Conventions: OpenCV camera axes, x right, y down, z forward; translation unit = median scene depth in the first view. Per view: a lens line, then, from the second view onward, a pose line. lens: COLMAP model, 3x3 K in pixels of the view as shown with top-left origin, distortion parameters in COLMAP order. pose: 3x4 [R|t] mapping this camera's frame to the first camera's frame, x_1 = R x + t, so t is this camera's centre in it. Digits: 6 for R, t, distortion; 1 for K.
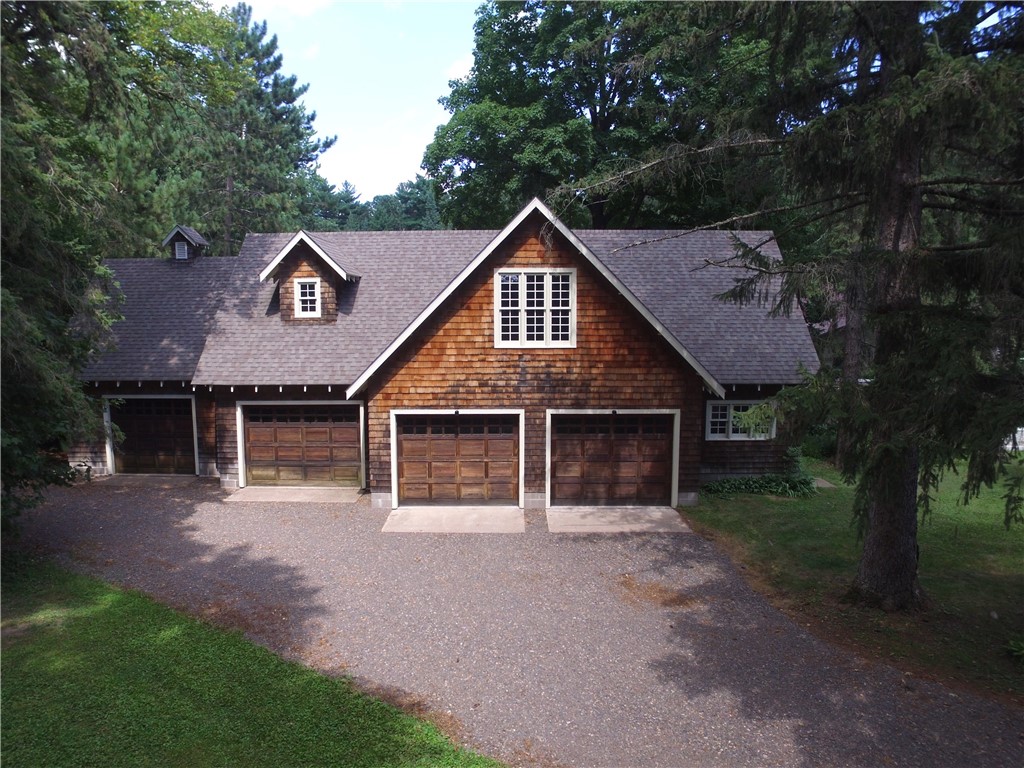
lens RADIAL K [[655.8, 0, 514.6], [0, 655.8, 387.3], [0, 0, 1]] dist [-0.008139, -0.000270]
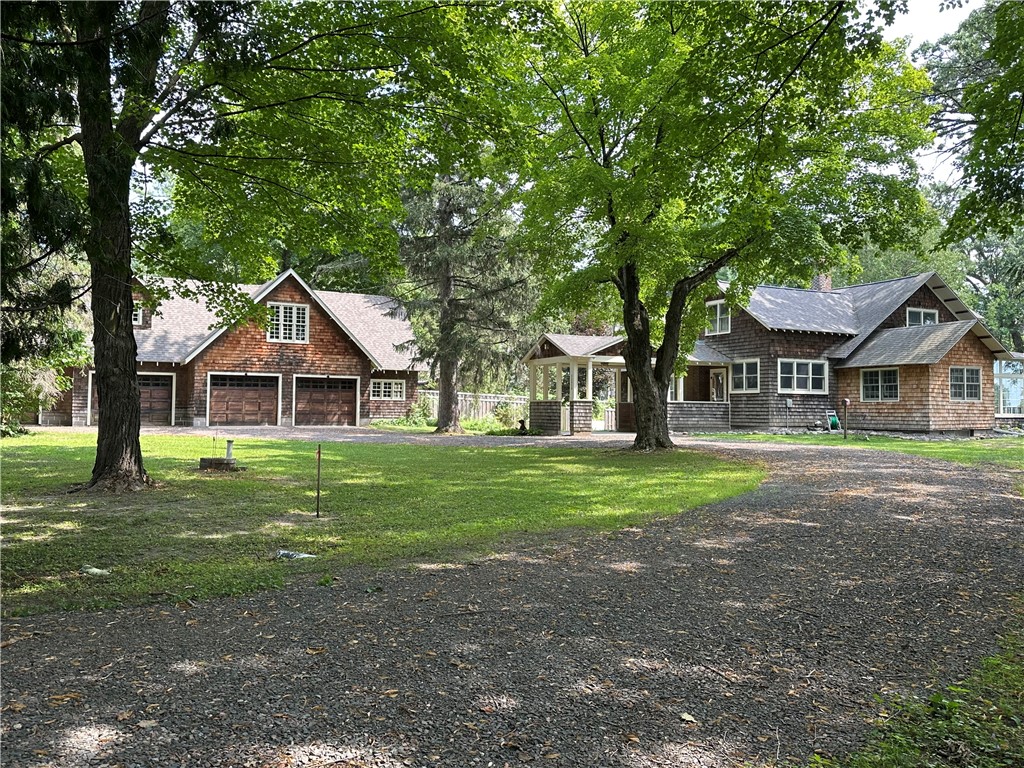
lens RADIAL K [[819.4, 0, 512.7], [0, 819.4, 381.9], [0, 0, 1]] dist [0.057785, 0.002234]
pose [[0.875295, 0.032427, 0.482501, -0.563663], [0.040243, 0.989404, -0.139498, 0.425299], [-0.481912, 0.141519, 0.864716, -1.438061]]
